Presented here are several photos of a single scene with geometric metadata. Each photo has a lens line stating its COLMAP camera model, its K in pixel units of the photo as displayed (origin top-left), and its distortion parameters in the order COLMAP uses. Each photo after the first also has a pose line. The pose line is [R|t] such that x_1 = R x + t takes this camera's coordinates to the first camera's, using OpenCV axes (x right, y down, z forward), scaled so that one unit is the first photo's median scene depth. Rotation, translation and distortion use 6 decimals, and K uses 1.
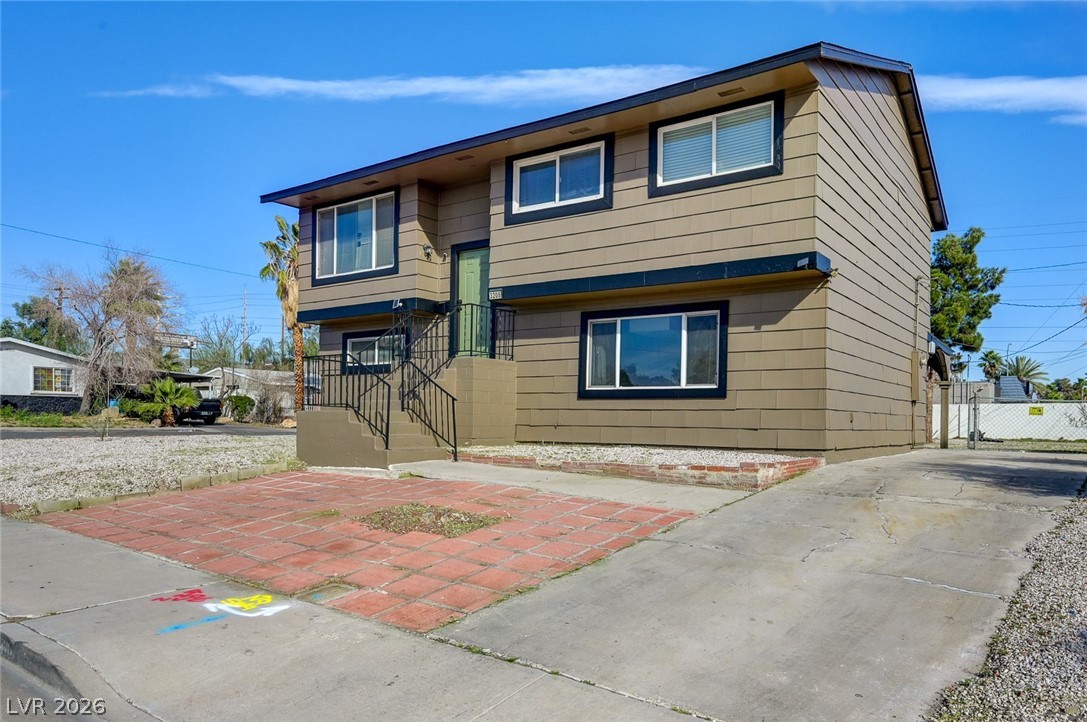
lens RADIAL K [[759.1, 0, 543.7], [0, 759.1, 389.7], [0, 0, 1]] dist [-0.001993, -0.000423]
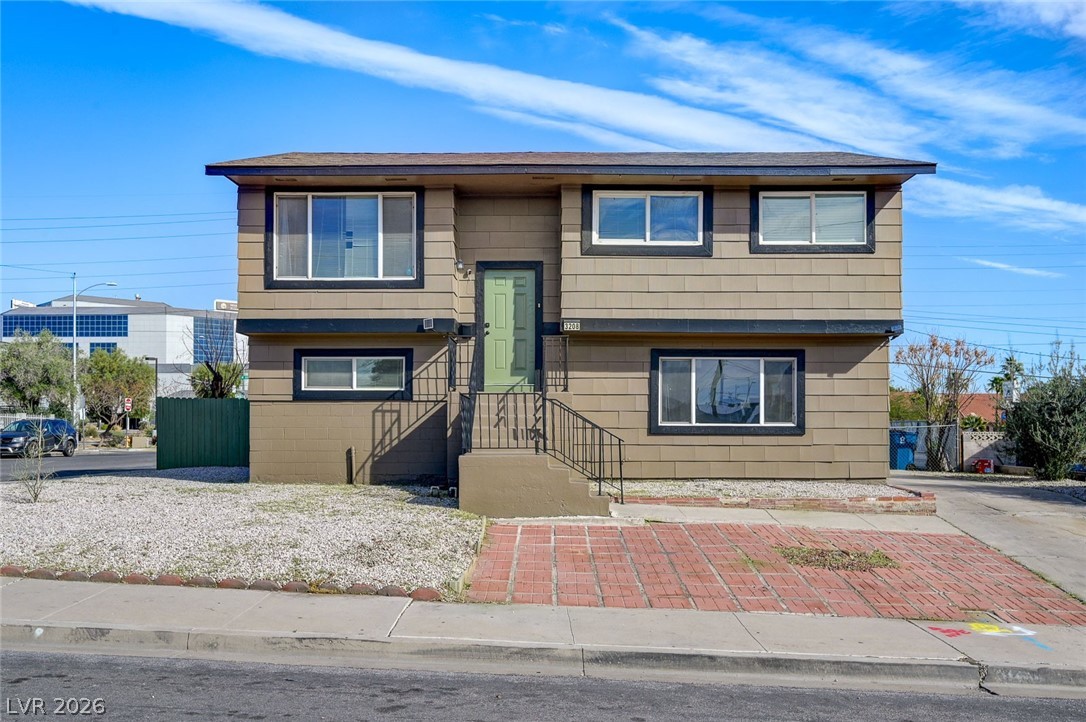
lens RADIAL K [[931.7, 0, 543.0], [0, 931.7, 361.0], [0, 0, 1]] dist [0.000316, 0.000393]
pose [[0.822218, 0.031914, 0.568277, -0.804899], [-0.014963, 0.999294, -0.034470, -0.042262], [-0.568976, 0.019839, 0.822115, 0.060278]]
